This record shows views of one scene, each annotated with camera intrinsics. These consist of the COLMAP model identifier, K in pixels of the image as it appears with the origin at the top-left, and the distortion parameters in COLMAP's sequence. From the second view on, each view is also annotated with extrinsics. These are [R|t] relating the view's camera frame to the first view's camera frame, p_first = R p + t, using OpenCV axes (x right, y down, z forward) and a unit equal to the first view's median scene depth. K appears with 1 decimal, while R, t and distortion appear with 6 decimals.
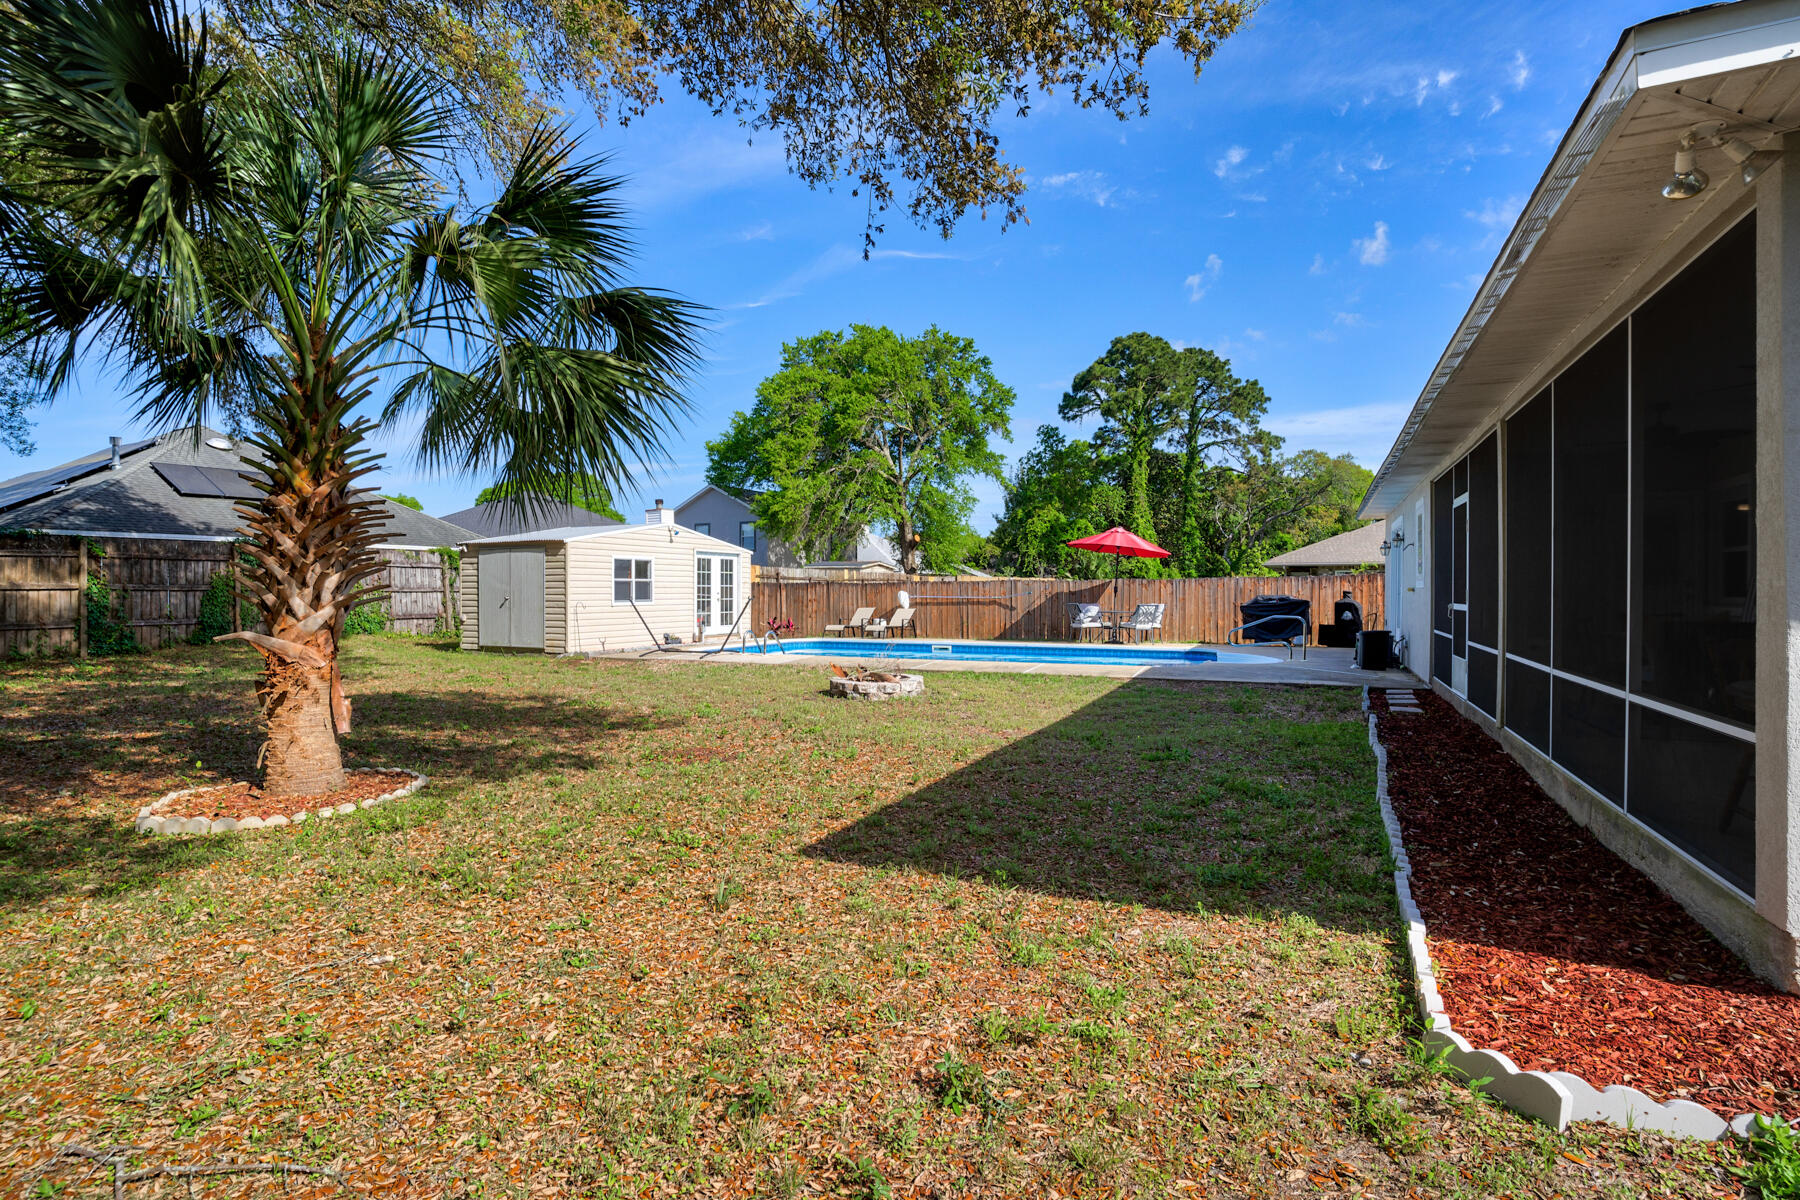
lens RADIAL K [[907.1, 0, 899.2], [0, 907.1, 588.3], [0, 0, 1]] dist [-0.029558, 0.014495]
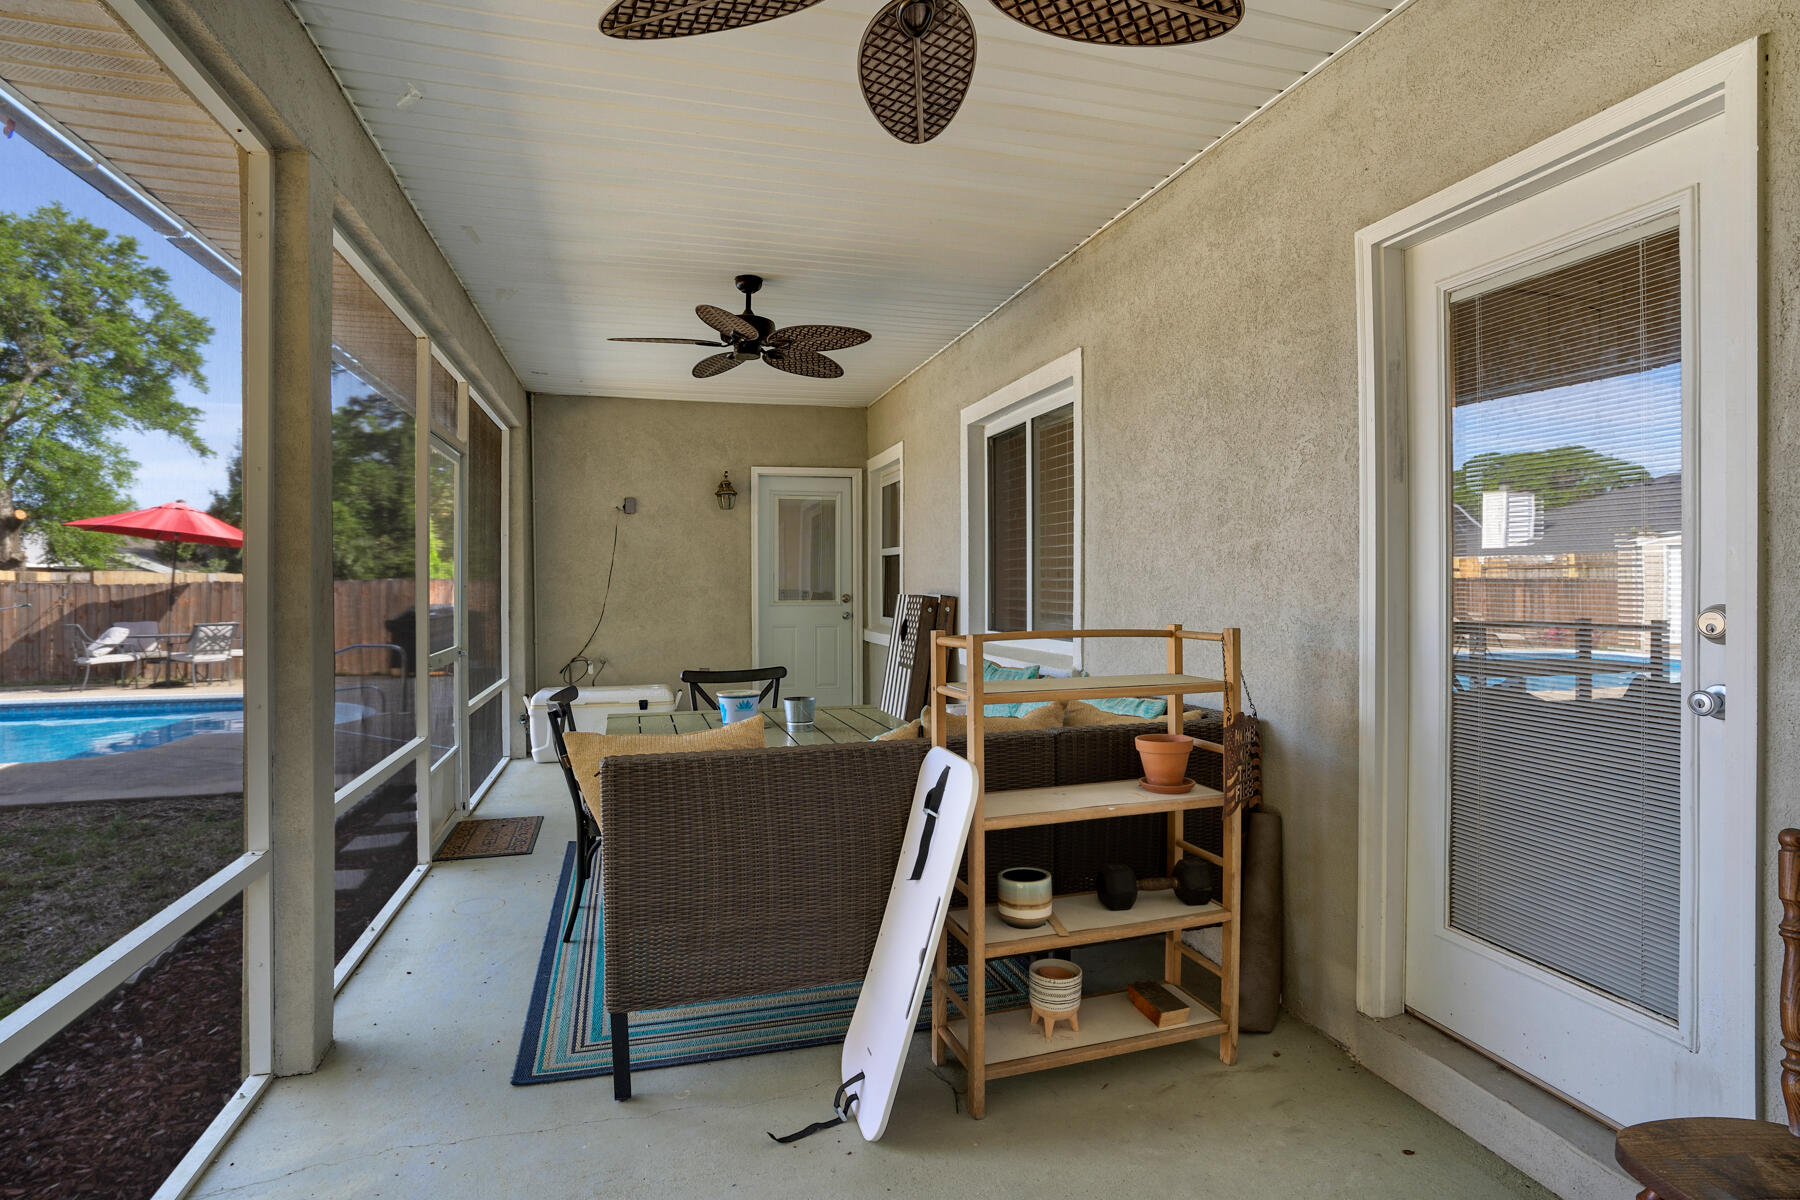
lens RADIAL K [[907.1, 0, 897.8], [0, 907.1, 582.2], [0, 0, 1]] dist [-0.029558, 0.014495]
pose [[0.758371, 0.000589, 0.651823, 0.079492], [0.000653, 0.999998, -0.001664, -0.003447], [-0.651823, 0.001687, 0.758369, 0.074772]]
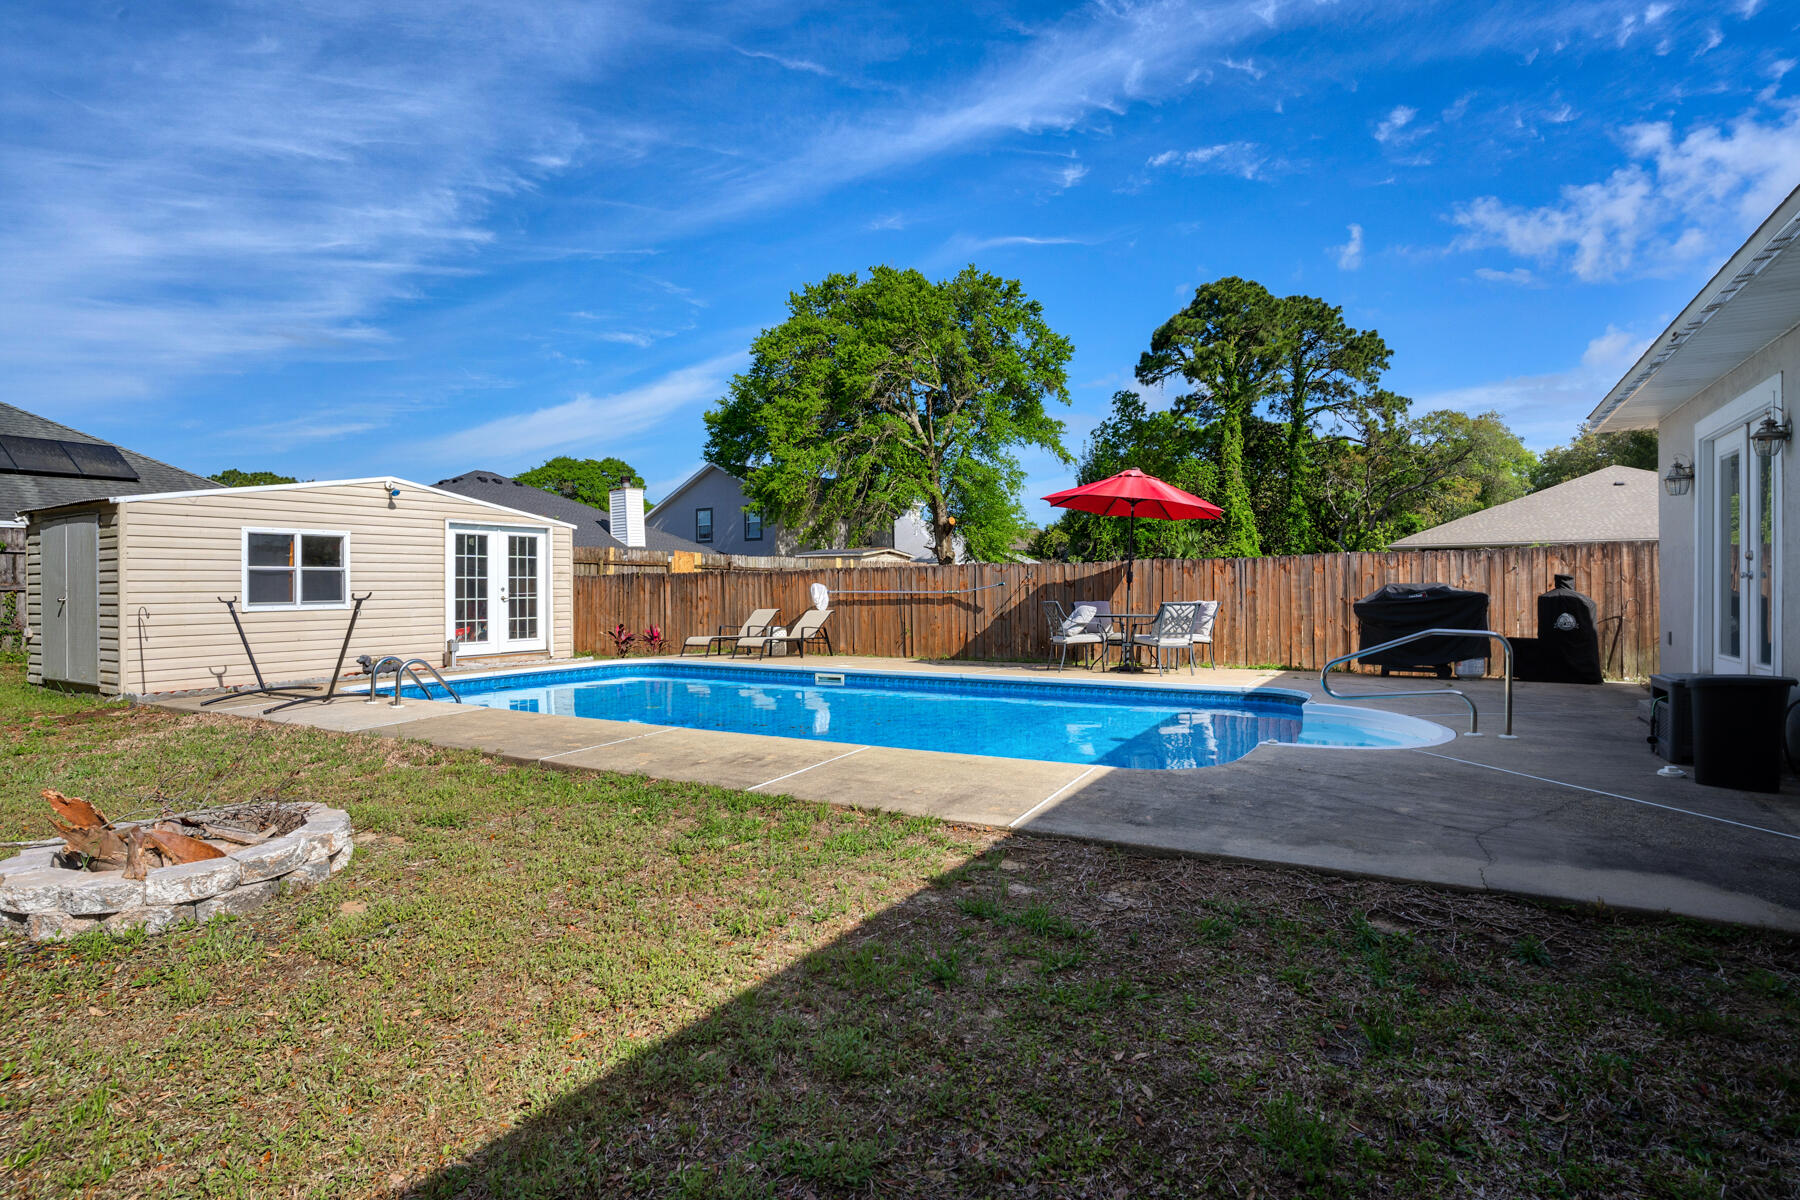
lens RADIAL K [[931.3, 0, 902.9], [0, 931.3, 570.9], [0, 0, 1]] dist [-0.018068, -0.000272]
pose [[0.995264, -0.010410, -0.096654, 0.056179], [0.009143, 0.999867, -0.013539, 0.001538], [0.096782, 0.012592, 0.995226, 0.145365]]
